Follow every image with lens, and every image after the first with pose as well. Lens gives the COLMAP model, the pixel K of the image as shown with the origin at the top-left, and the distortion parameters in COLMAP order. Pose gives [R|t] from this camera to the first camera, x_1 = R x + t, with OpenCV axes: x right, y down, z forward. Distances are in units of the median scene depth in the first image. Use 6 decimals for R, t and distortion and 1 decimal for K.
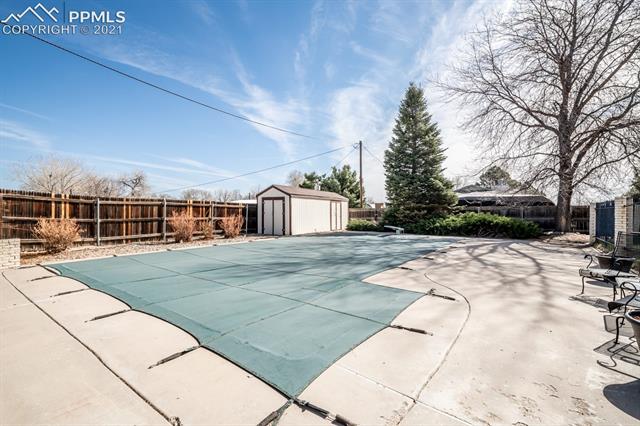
lens RADIAL K [[274.0, 0, 319.7], [0, 274.0, 209.7], [0, 0, 1]] dist [-0.000419, 0.000006]
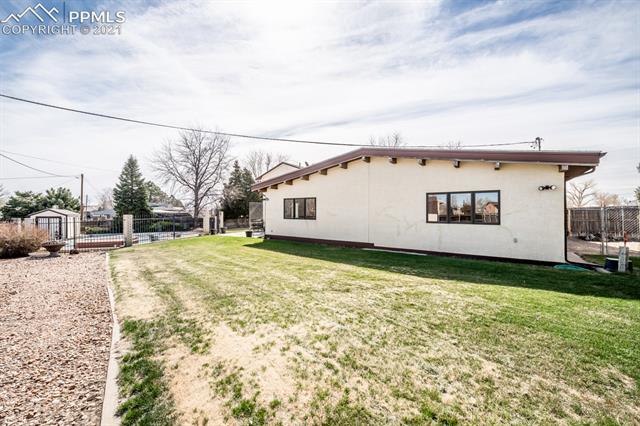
lens RADIAL K [[257.0, 0, 322.5], [0, 257.0, 210.5], [0, 0, 1]] dist [-0.001170, -0.000014]
pose [[0.394776, 0.008402, 0.918739, -0.934036], [-0.008622, 0.999948, -0.005440, -0.085970], [-0.918737, -0.005774, 0.394828, -1.133002]]
